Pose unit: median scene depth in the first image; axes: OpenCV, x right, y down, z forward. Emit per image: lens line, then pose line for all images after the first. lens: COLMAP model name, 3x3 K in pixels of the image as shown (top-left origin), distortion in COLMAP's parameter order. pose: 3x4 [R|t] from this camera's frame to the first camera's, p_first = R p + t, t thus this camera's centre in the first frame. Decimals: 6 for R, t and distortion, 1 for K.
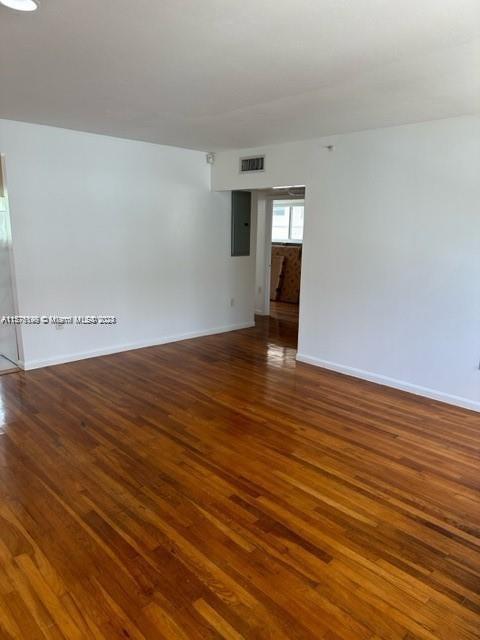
lens RADIAL K [[452.1, 0, 245.8], [0, 452.1, 315.3], [0, 0, 1]] dist [0.048071, -0.044133]
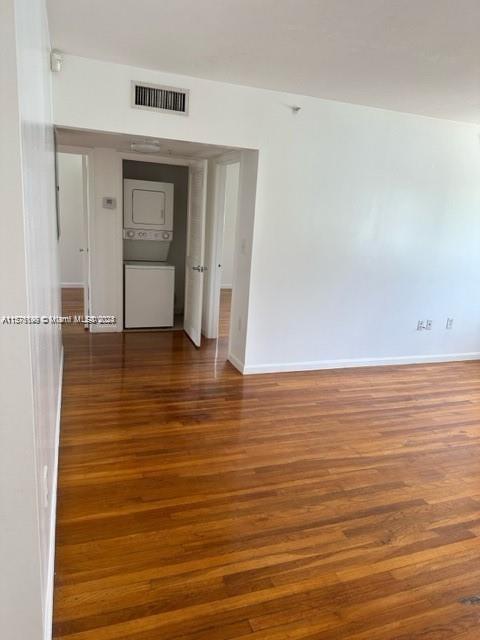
lens RADIAL K [[452.1, 0, 243.7], [0, 452.1, 311.4], [0, 0, 1]] dist [0.048071, -0.044133]
pose [[0.403281, -0.186100, 0.895953, -0.784880], [0.121263, 0.981335, 0.149253, -0.174522], [-0.907006, 0.048455, 0.418321, 0.909693]]
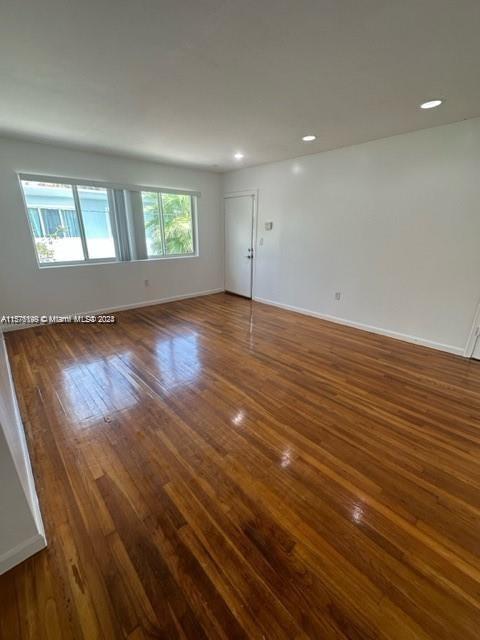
lens RADIAL K [[271.6, 0, 242.0], [0, 271.6, 314.0], [0, 0, 1]] dist [0.013888, 0.000748]
pose [[-0.998906, -0.034655, 0.031401, -0.084126], [-0.014466, 0.867495, 0.497236, -0.280366], [-0.044472, 0.496238, -0.867047, 1.505405]]
